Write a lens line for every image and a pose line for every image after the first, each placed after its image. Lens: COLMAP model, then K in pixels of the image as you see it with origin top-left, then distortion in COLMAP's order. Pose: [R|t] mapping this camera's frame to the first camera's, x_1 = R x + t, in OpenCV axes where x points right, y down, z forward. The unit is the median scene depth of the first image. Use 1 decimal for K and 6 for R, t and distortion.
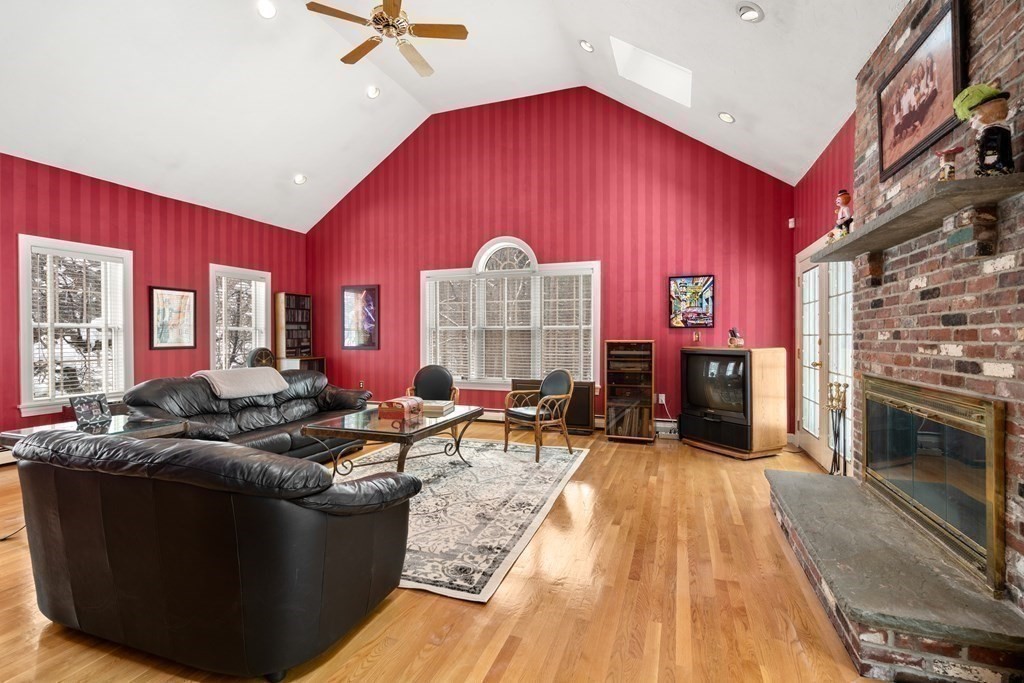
lens RADIAL K [[479.0, 0, 512.0], [0, 479.0, 341.5], [0, 0, 1]] dist [-0.002123, -0.000356]
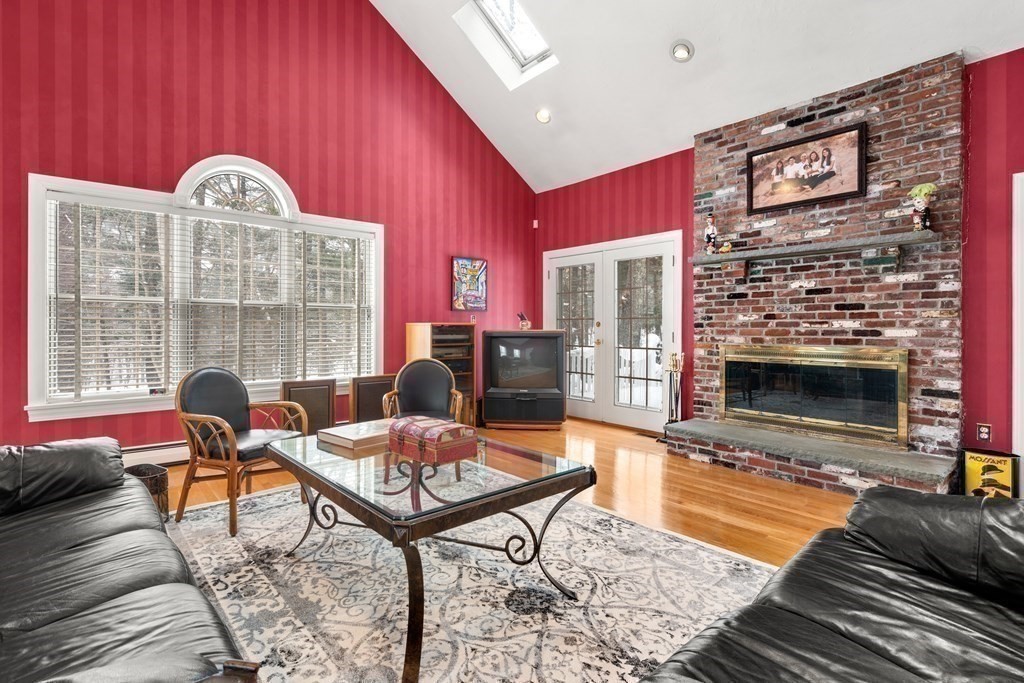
lens RADIAL K [[485.3, 0, 510.1], [0, 485.3, 329.7], [0, 0, 1]] dist [0.000389, 0.000061]
pose [[0.491725, -0.003696, 0.870743, -0.463601], [0.007880, 0.999969, -0.000205, 0.010966], [-0.870715, 0.006963, 0.491739, 0.450852]]
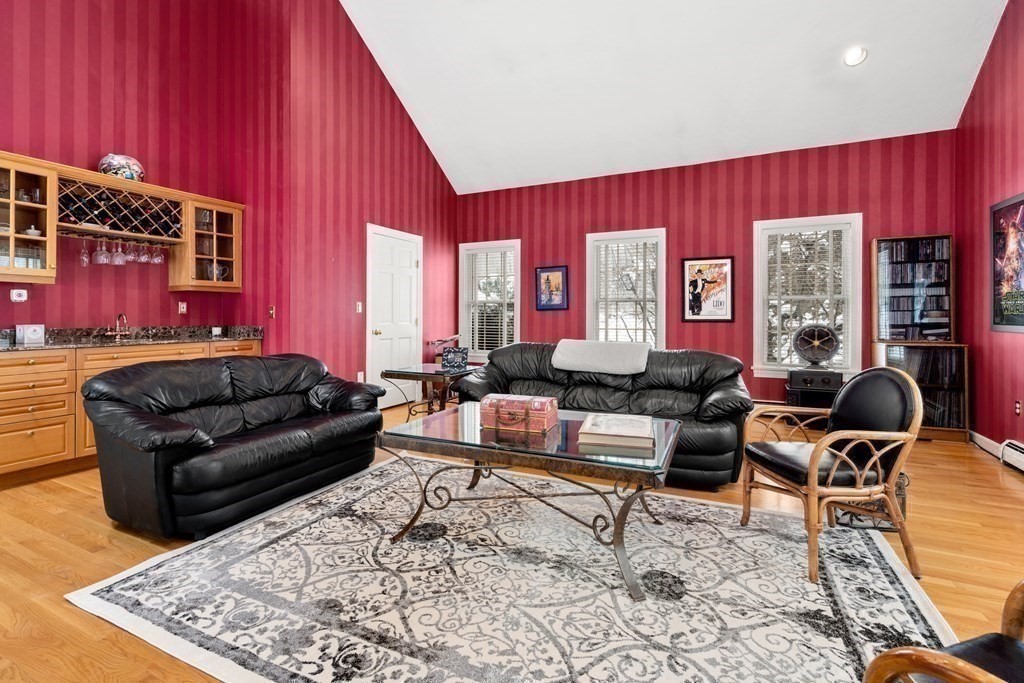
lens RADIAL K [[468.8, 0, 499.3], [0, 468.8, 322.0], [0, 0, 1]] dist [-0.003471, -0.000570]
pose [[-0.120761, 0.009595, -0.992635, 0.264402], [-0.013803, 0.999840, 0.011344, 0.010934], [0.992586, 0.015071, -0.120609, 0.726291]]
